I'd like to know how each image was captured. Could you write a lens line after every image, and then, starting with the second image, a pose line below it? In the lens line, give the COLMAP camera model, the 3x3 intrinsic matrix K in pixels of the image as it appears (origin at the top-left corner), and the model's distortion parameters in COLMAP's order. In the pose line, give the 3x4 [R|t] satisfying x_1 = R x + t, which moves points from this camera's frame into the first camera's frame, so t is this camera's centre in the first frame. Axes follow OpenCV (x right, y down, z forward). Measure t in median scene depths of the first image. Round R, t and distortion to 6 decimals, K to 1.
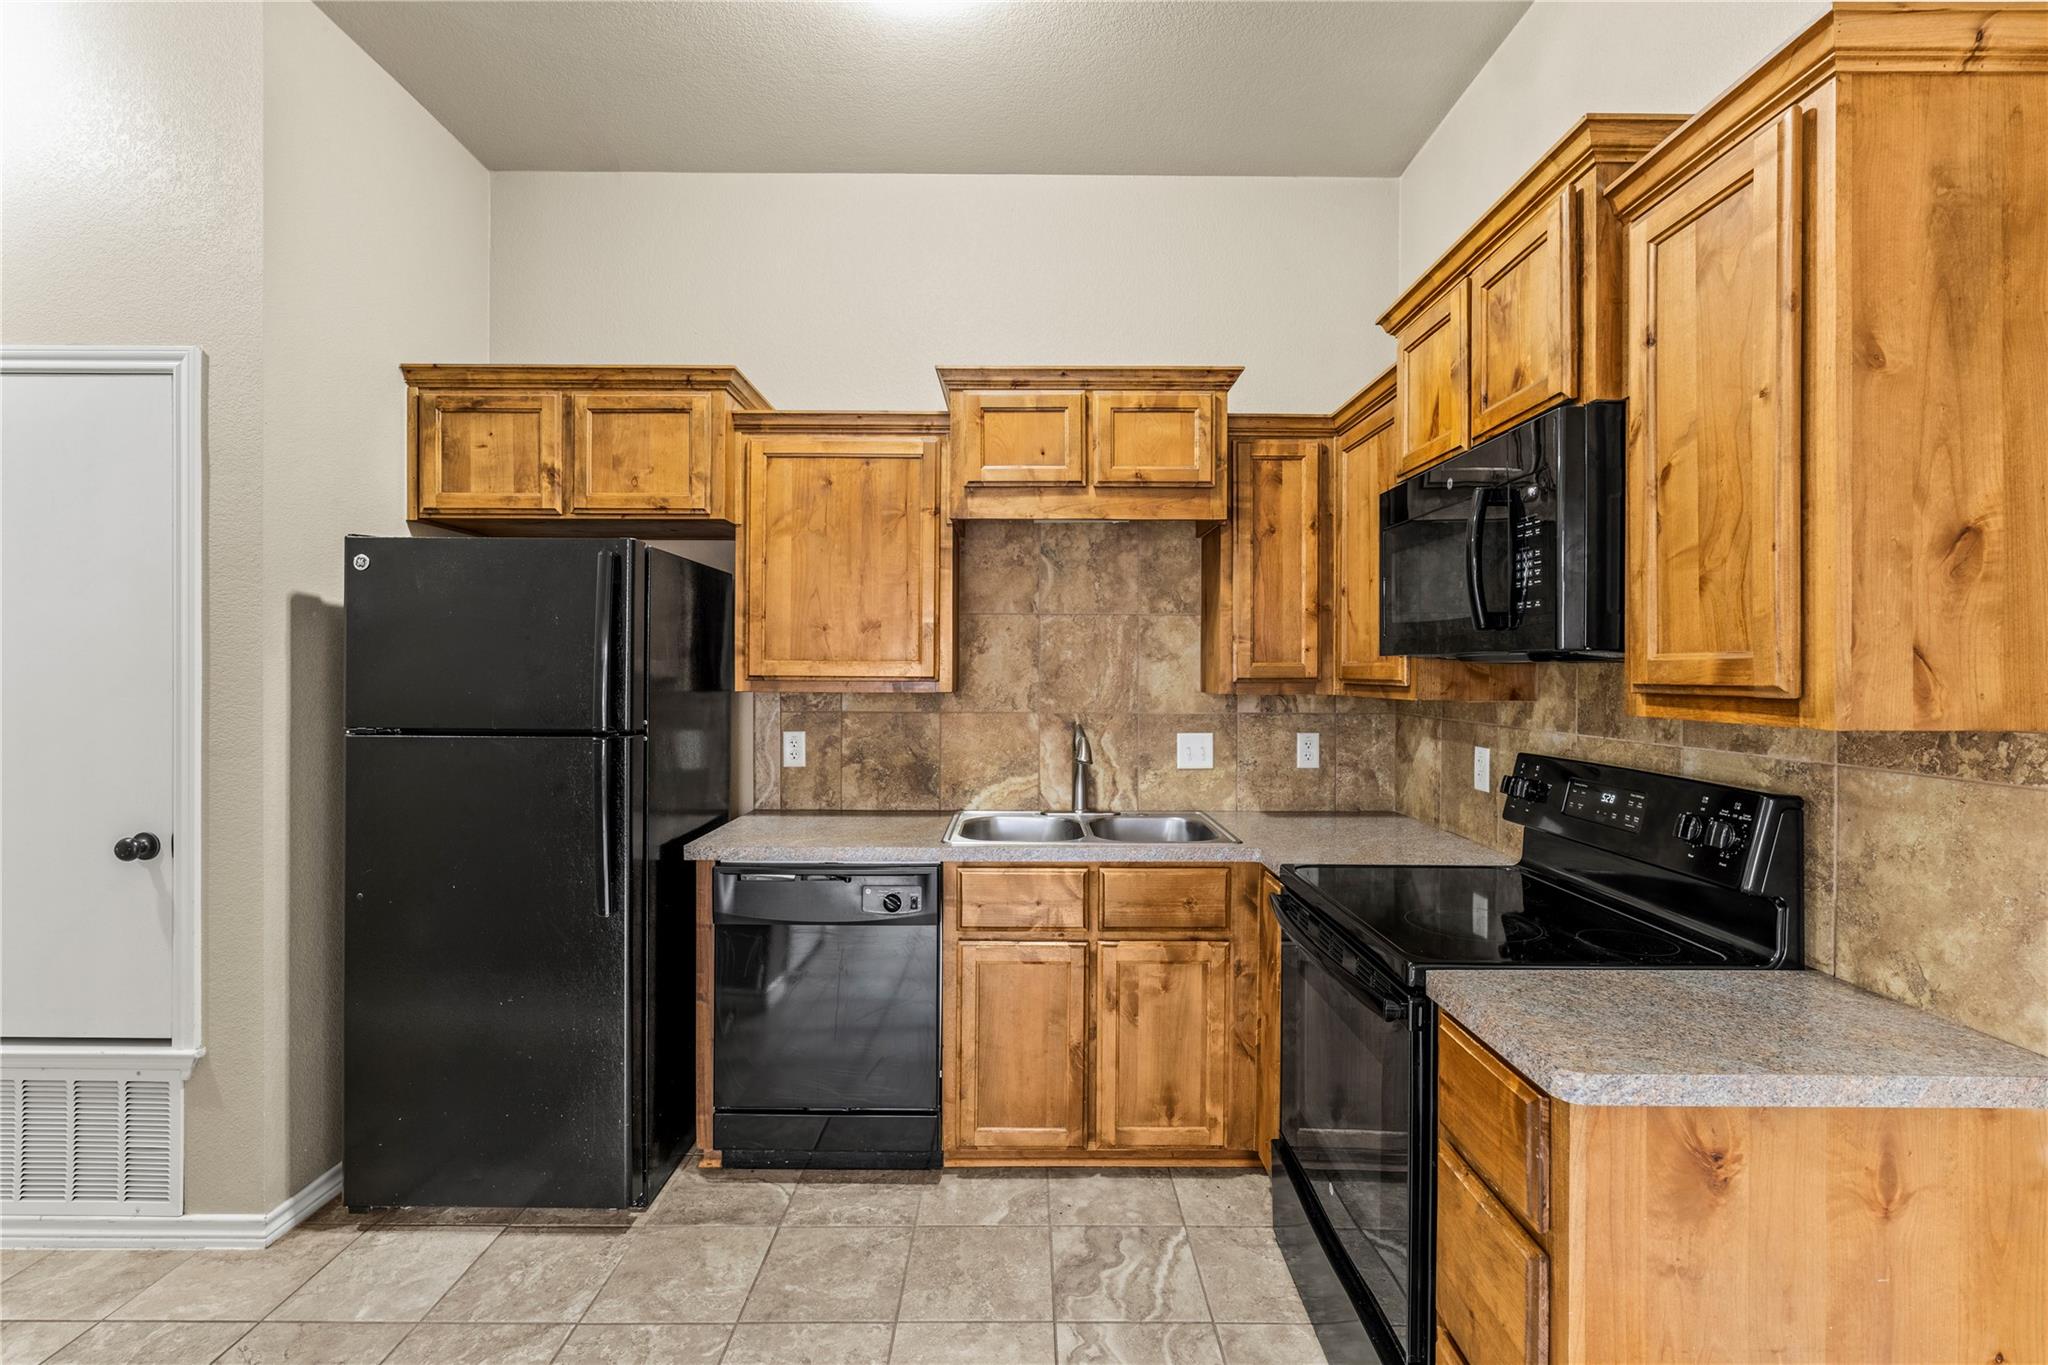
lens RADIAL K [[917.6, 0, 1024.1], [0, 917.6, 675.3], [0, 0, 1]] dist [-0.003330, 0.000653]
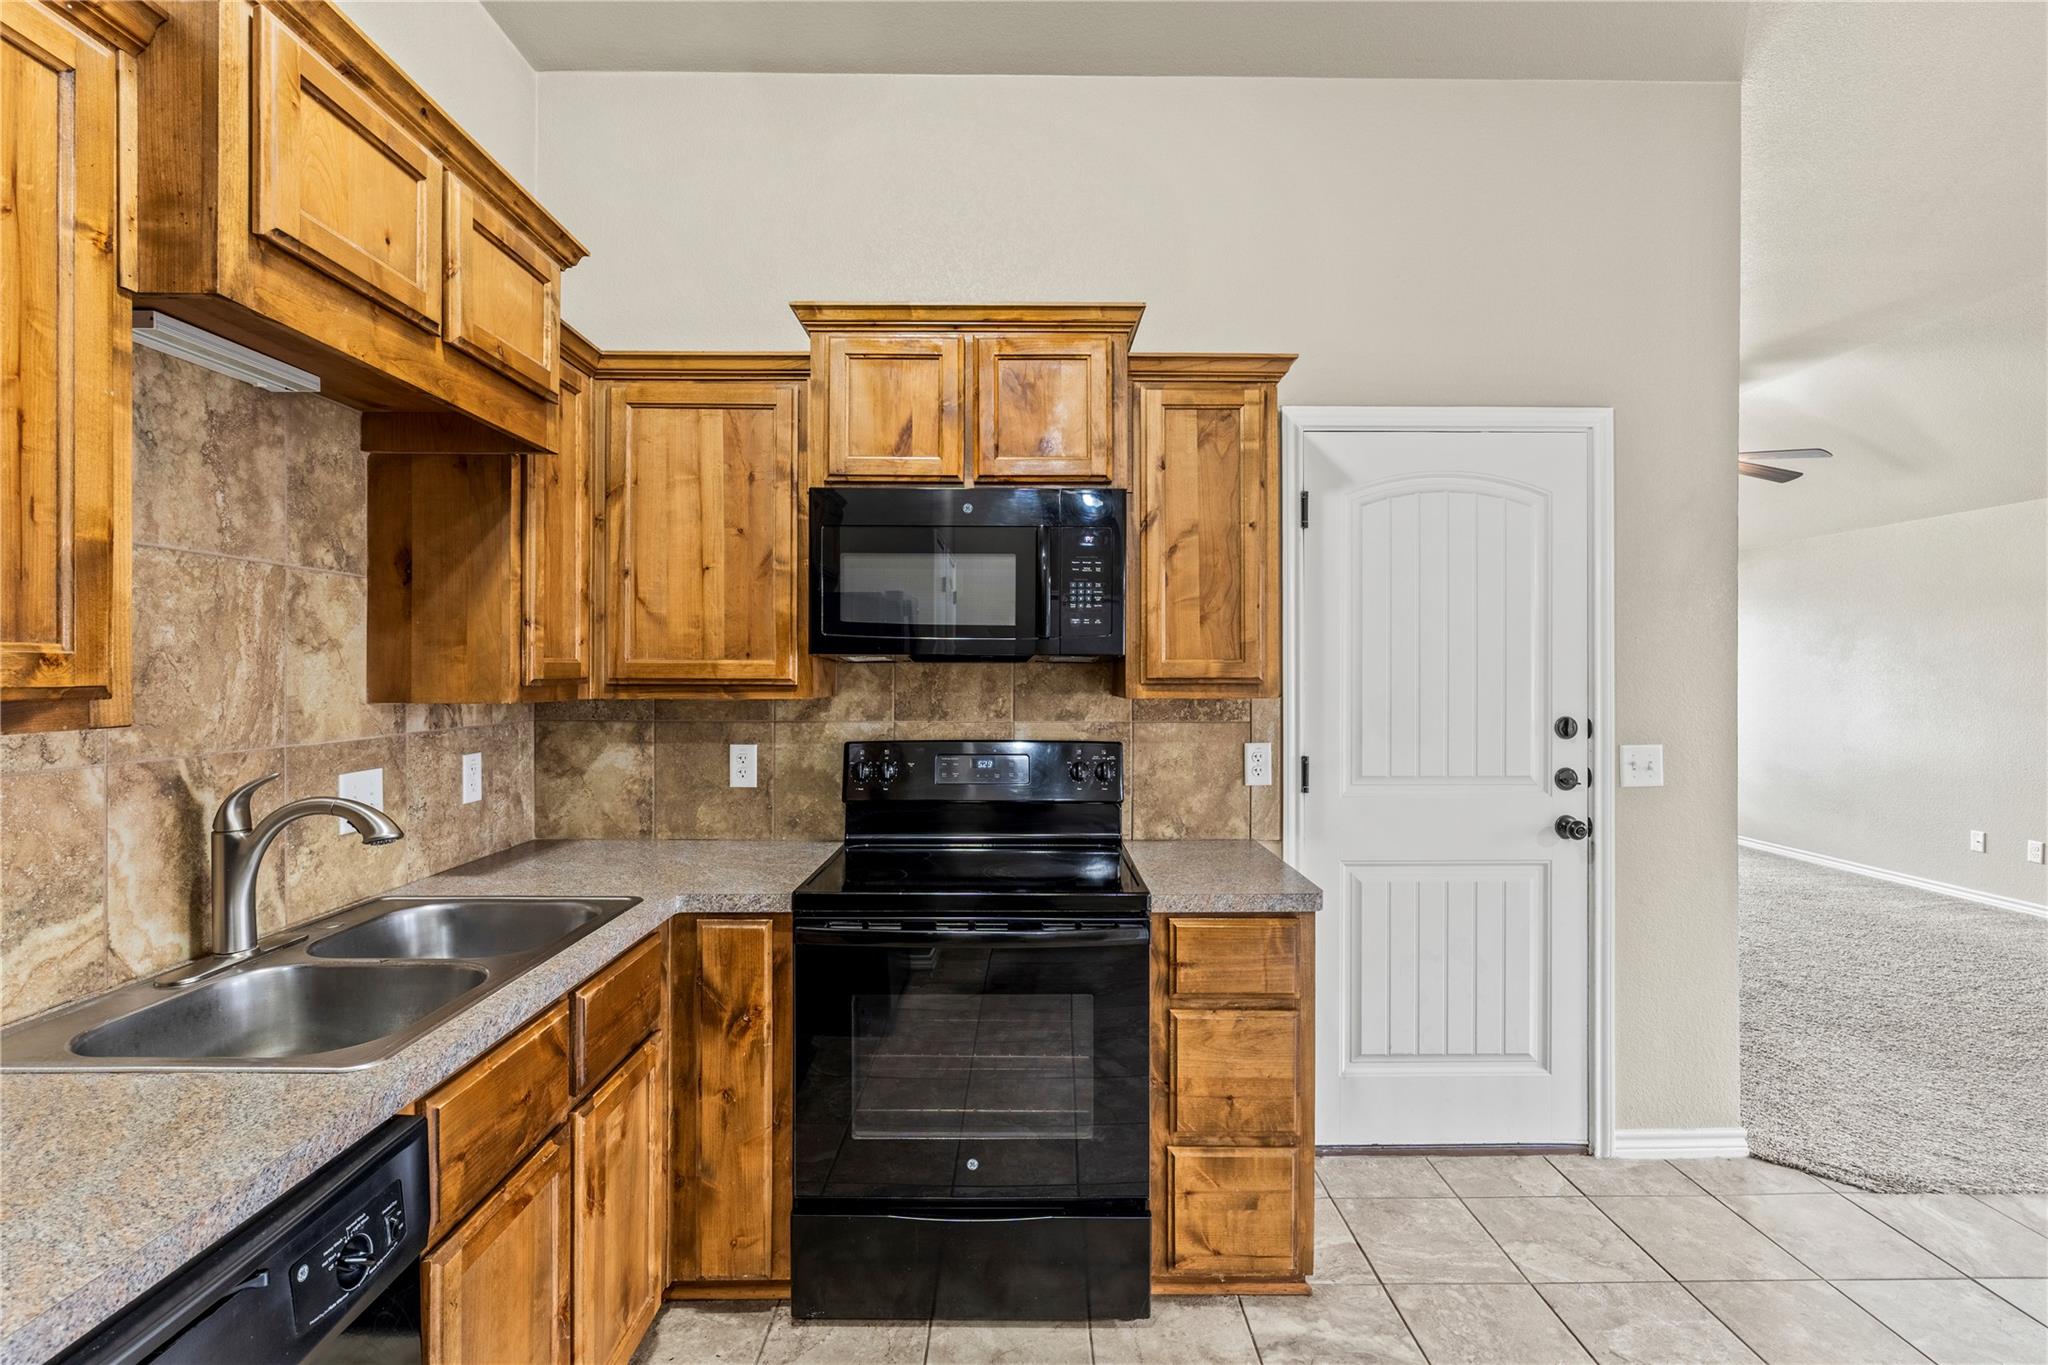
lens RADIAL K [[917.6, 0, 1024.1], [0, 917.6, 675.3], [0, 0, 1]] dist [-0.003330, 0.000653]
pose [[-0.005041, -0.006835, 0.999964, -0.491164], [0.004080, 0.999968, 0.006856, -0.003624], [-0.999979, 0.004114, -0.005013, 0.655454]]
